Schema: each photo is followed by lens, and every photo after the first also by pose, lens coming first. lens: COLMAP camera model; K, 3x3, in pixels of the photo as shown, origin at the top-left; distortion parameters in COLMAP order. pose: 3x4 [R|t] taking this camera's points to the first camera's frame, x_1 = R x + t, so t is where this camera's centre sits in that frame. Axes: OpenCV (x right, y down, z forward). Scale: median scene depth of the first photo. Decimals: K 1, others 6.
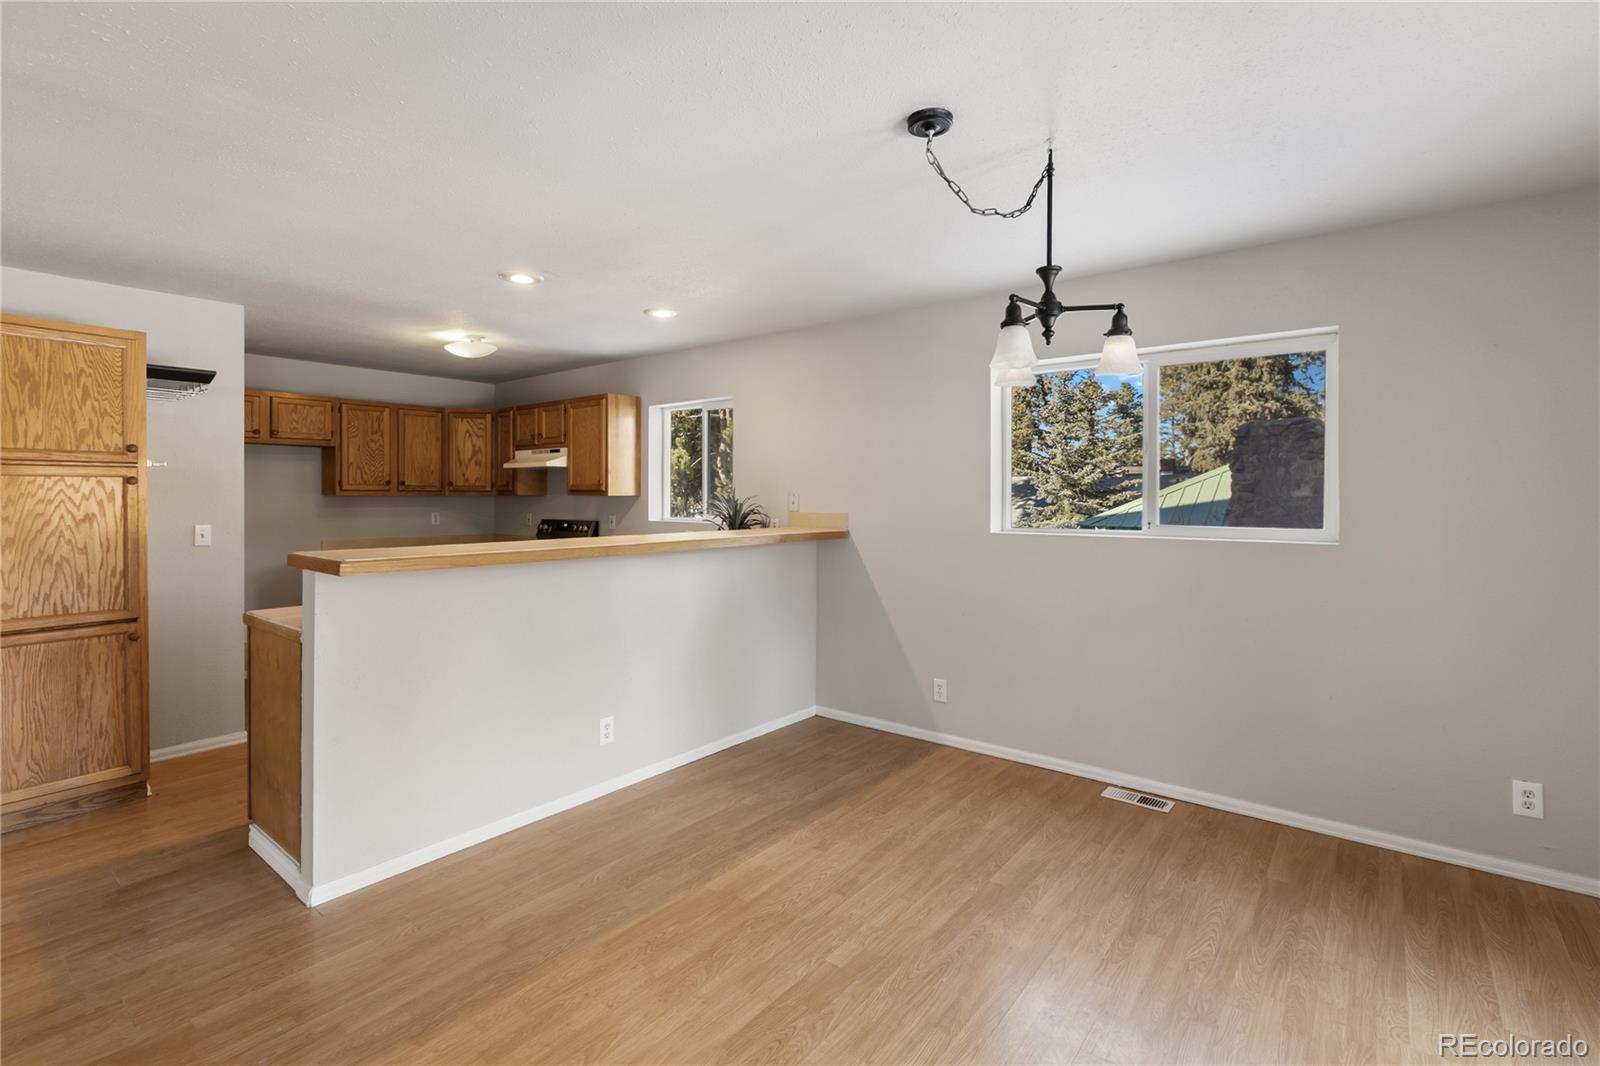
lens RADIAL K [[726.1, 0, 808.6], [0, 726.1, 498.2], [0, 0, 1]] dist [0.003478, 0.000262]
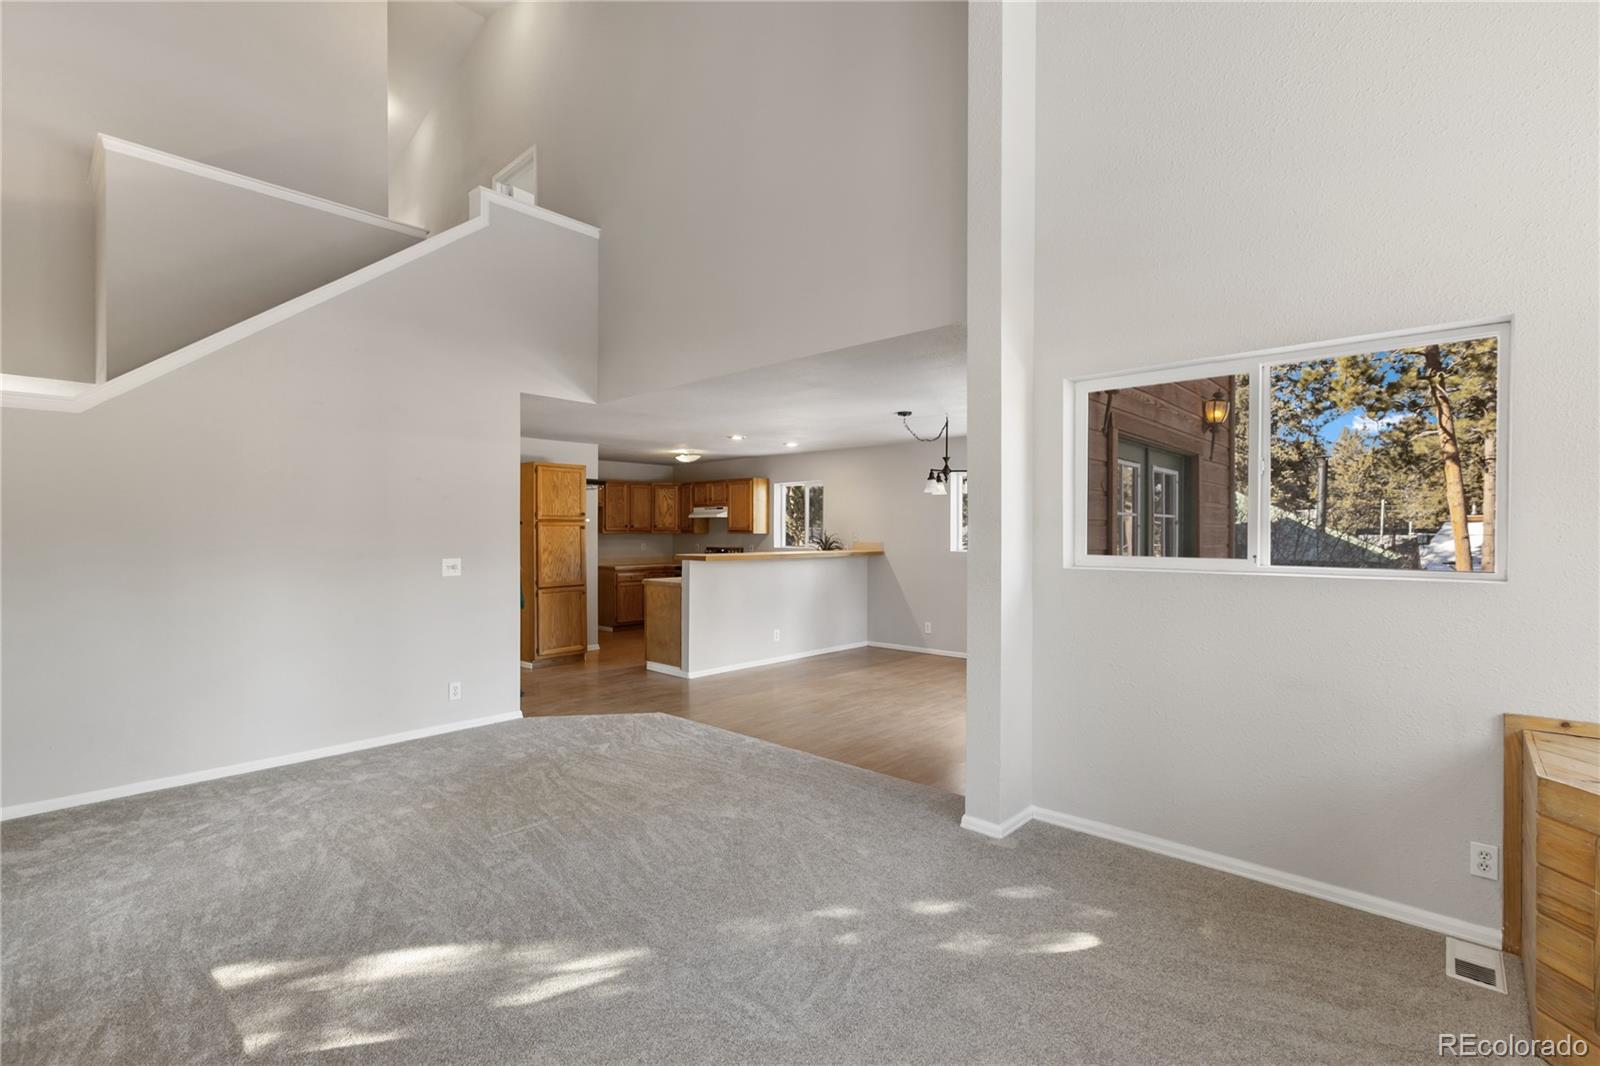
lens RADIAL K [[710.8, 0, 800.0], [0, 710.8, 533.0], [0, 0, 1]] dist [0.000090, -0.000003]
pose [[0.996444, -0.000065, -0.084253, -0.008044], [-0.000171, 0.999996, -0.002800, 0.000390], [0.084253, 0.002804, 0.996440, -0.771792]]
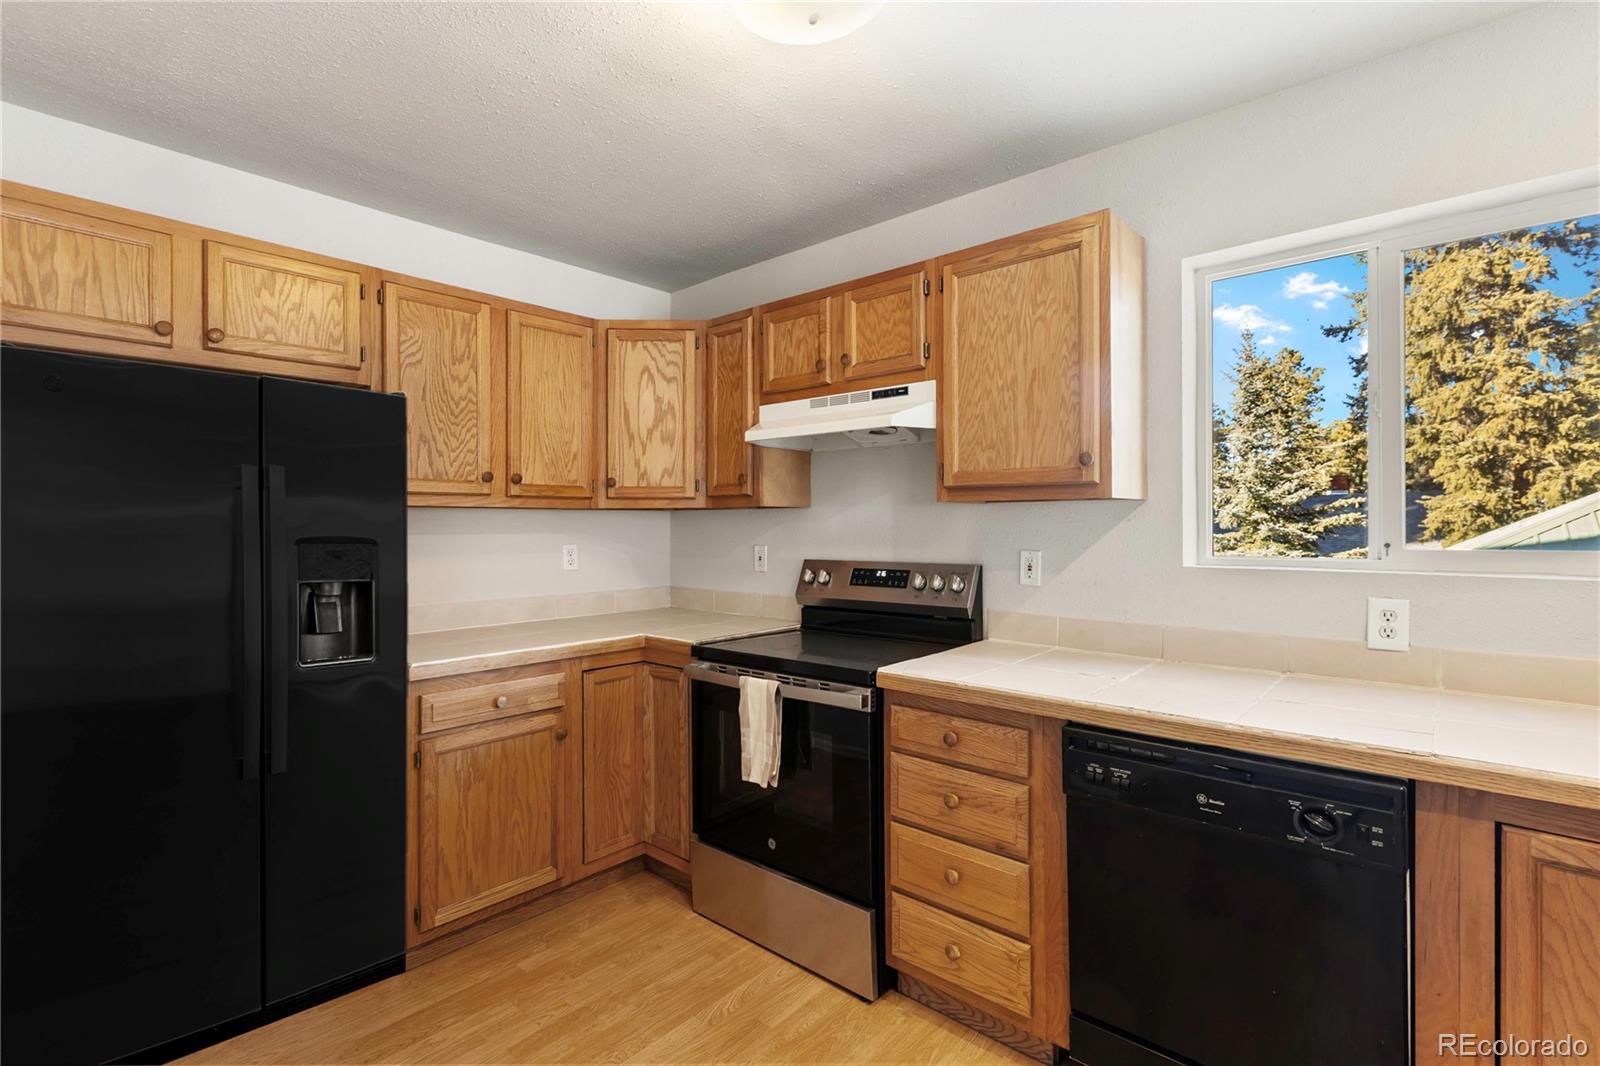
lens RADIAL K [[747.7, 0, 796.1], [0, 747.7, 515.5], [0, 0, 1]] dist [0.000411, 0.000045]
pose [[0.998235, -0.006234, -0.059060, -0.407808], [0.005310, 0.999861, -0.015777, 0.010655], [0.059150, 0.015435, 0.998130, 0.627266]]
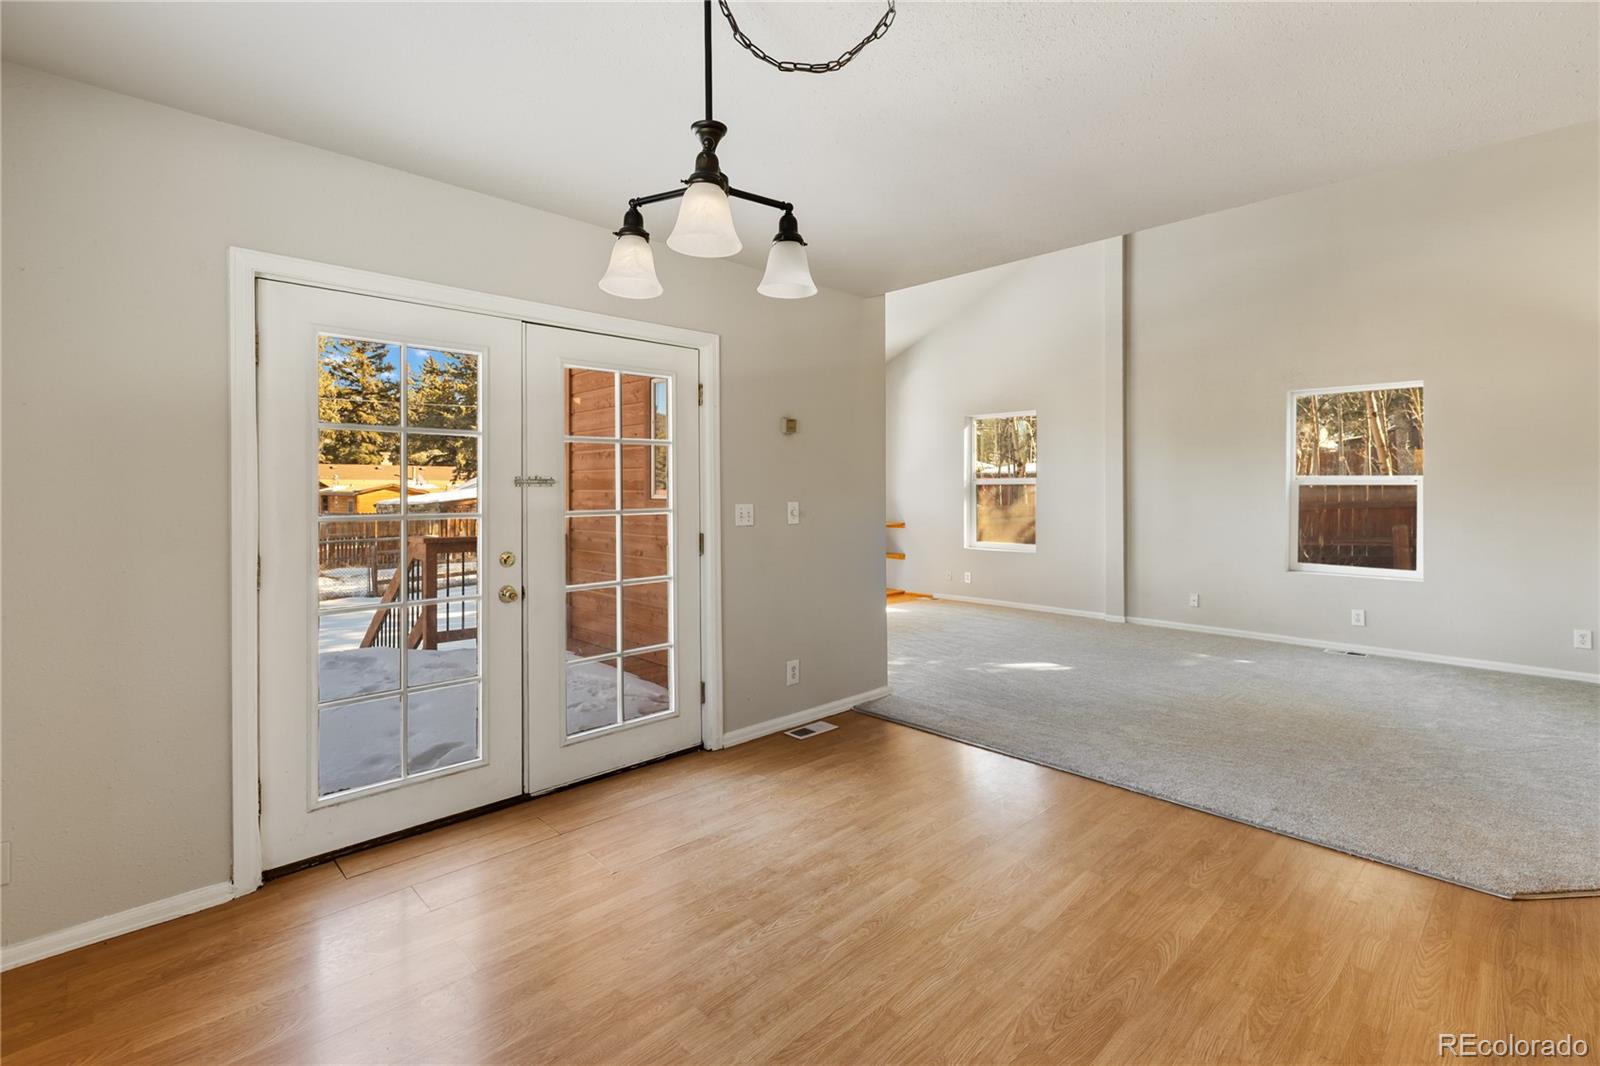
lens RADIAL K [[737.7, 0, 818.0], [0, 737.7, 484.8], [0, 0, 1]] dist [-0.001935, -0.000541]
pose [[-0.991545, -0.000318, 0.129766, 0.053833], [-0.000043, 0.999998, 0.002118, 0.011793], [-0.129767, 0.002094, -0.991542, 0.675694]]
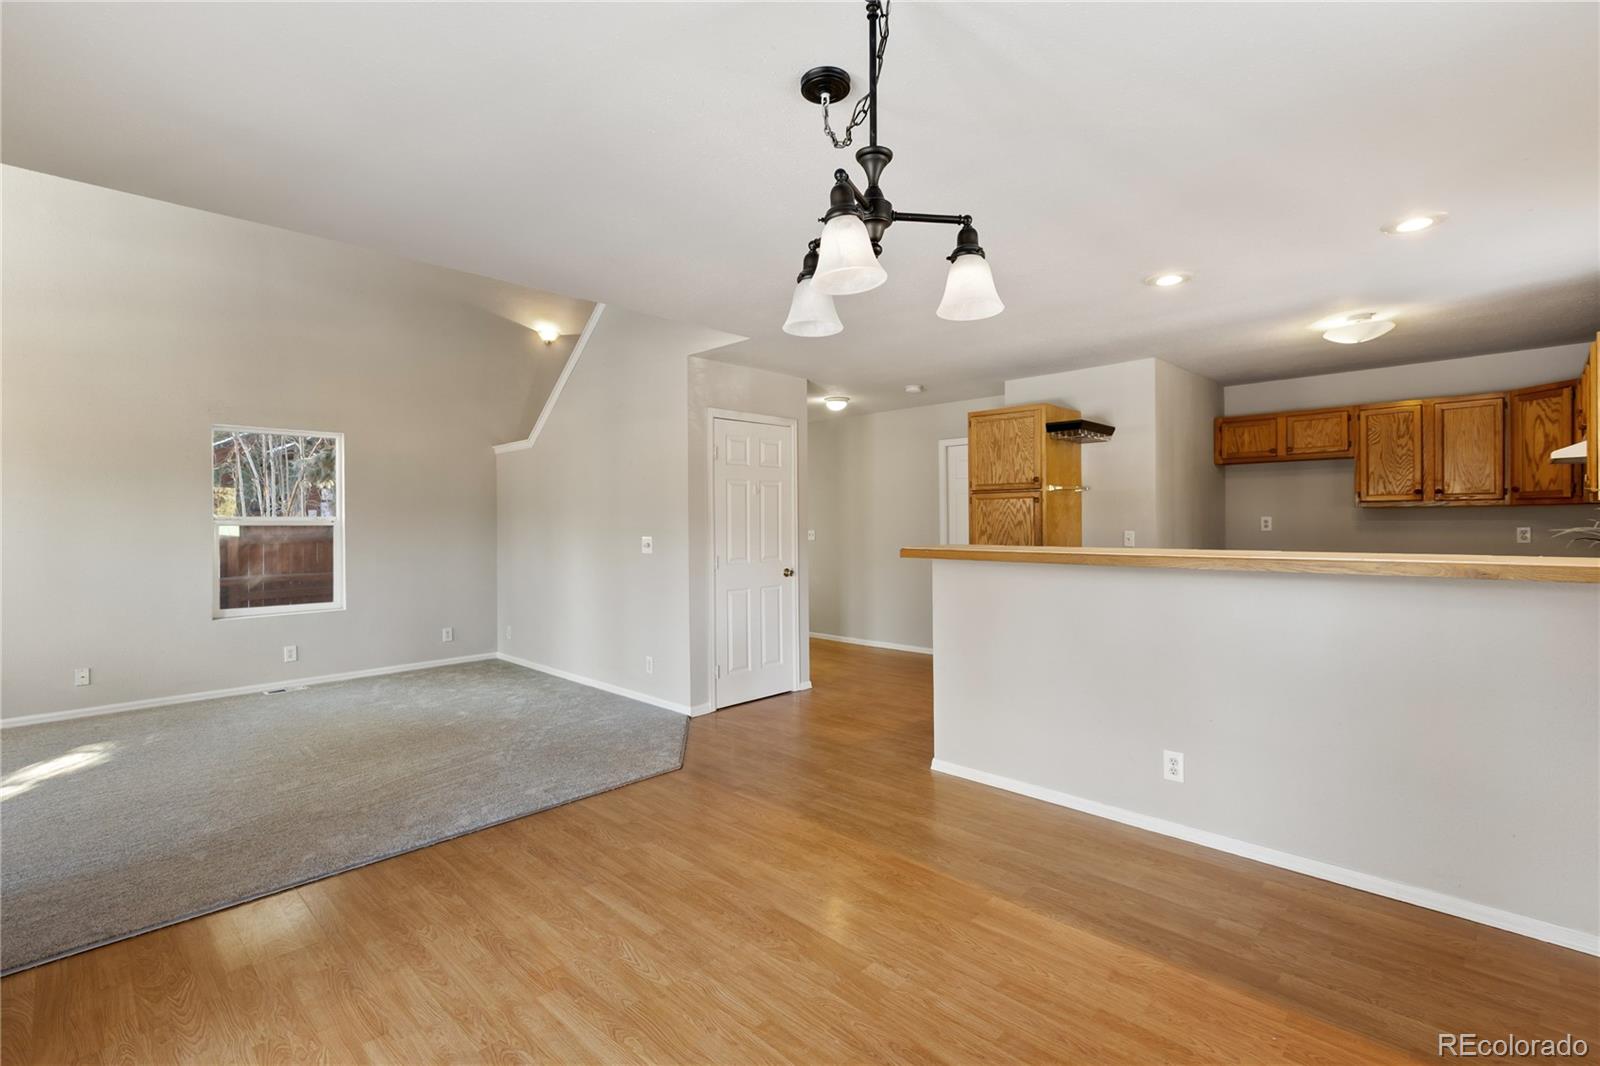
lens RADIAL K [[727.5, 0, 799.9], [0, 727.5, 512.1], [0, 0, 1]] dist [0.001726, 0.000102]
pose [[-0.110842, -0.014168, -0.993737, 0.405797], [0.004307, 0.999882, -0.014736, 0.013835], [0.993829, -0.005914, -0.110768, 0.399516]]
